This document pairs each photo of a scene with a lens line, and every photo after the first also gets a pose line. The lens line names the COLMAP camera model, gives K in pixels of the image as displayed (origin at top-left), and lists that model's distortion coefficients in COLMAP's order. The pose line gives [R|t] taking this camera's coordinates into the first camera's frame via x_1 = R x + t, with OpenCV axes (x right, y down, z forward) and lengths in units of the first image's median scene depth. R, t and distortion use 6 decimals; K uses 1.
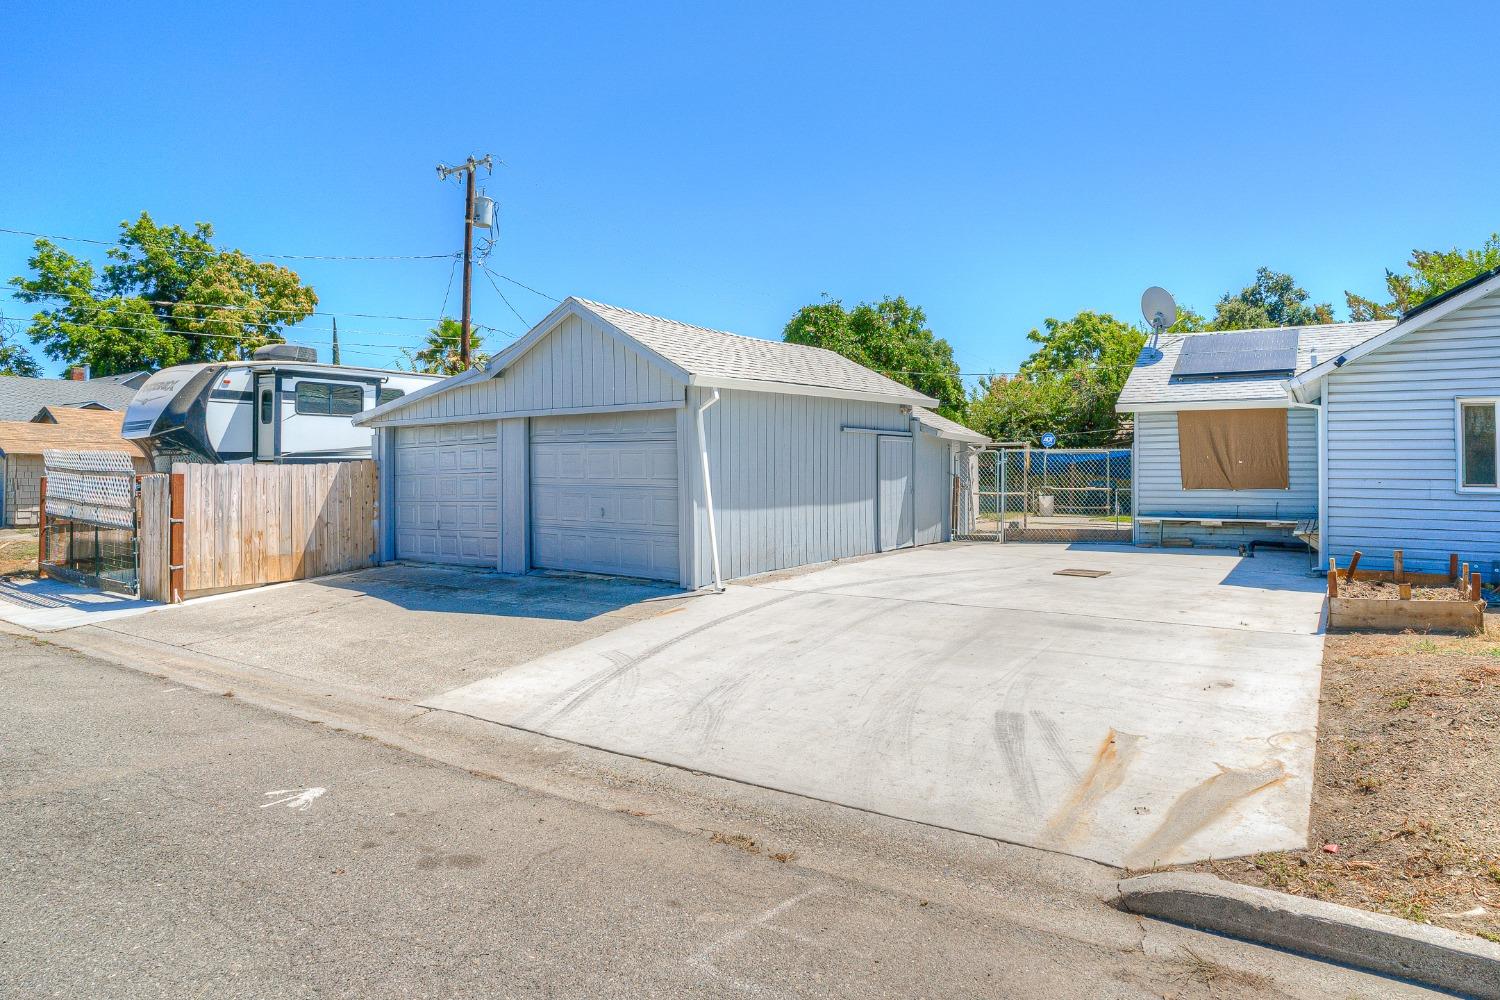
lens RADIAL K [[885.1, 0, 790.8], [0, 885.1, 455.0], [0, 0, 1]] dist [-0.030087, 0.024382]
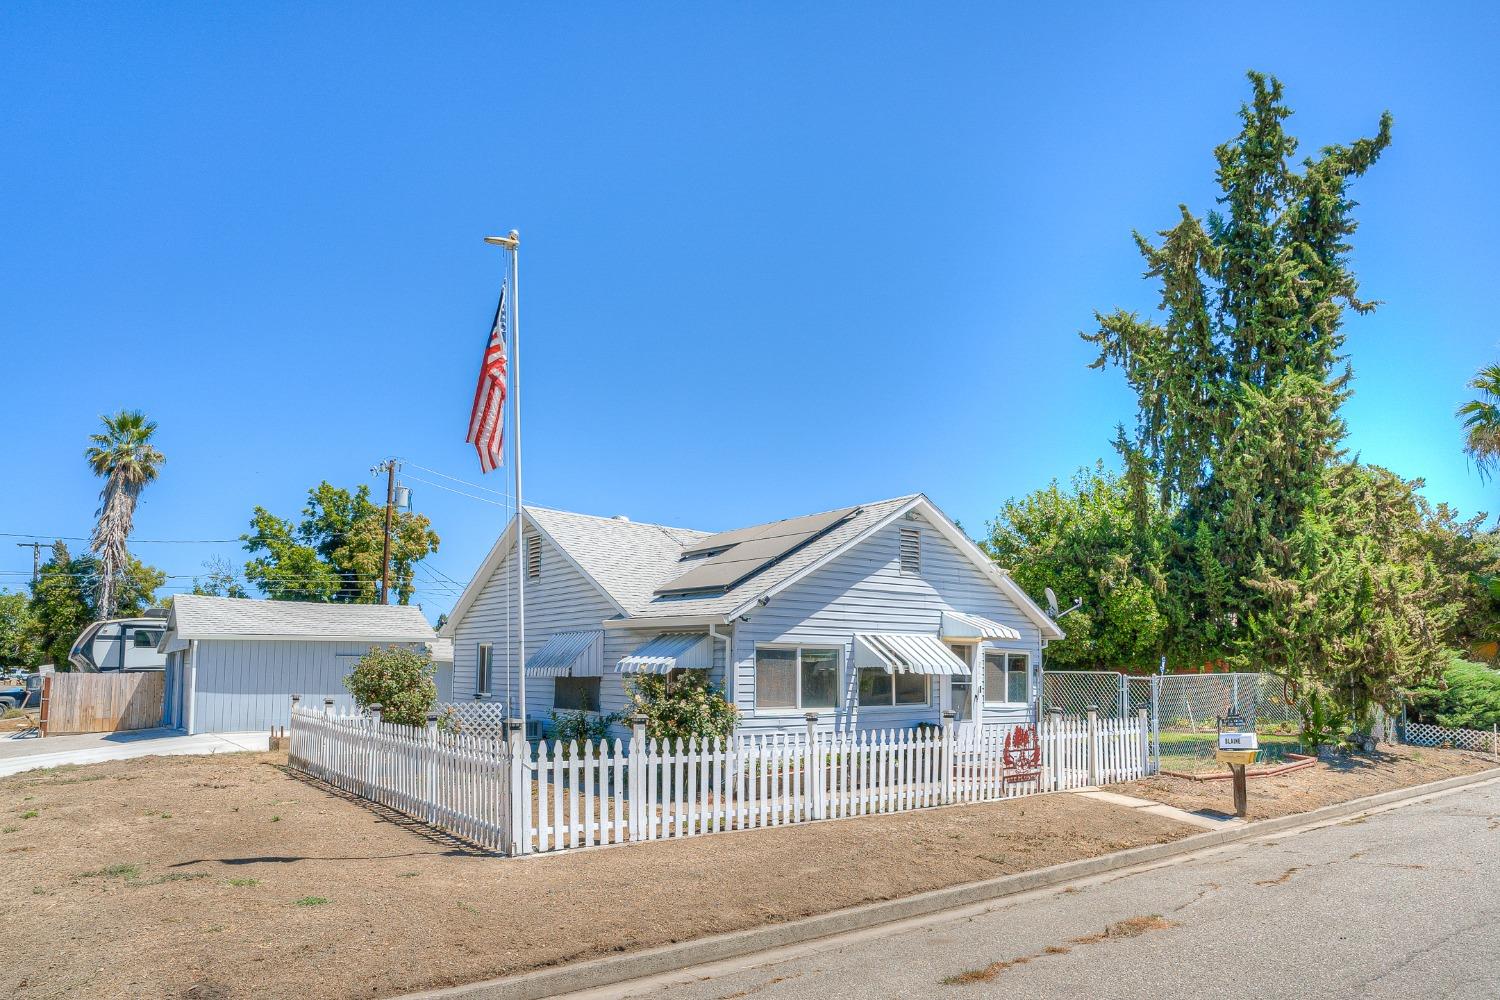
lens RADIAL K [[938.1, 0, 761.0], [0, 938.1, 602.2], [0, 0, 1]] dist [-0.034396, 0.012836]
pose [[0.950777, -0.014882, -0.309518, 0.955034], [-0.005917, 0.997792, -0.066149, -0.012917], [0.309819, 0.064724, 0.948590, -0.350344]]
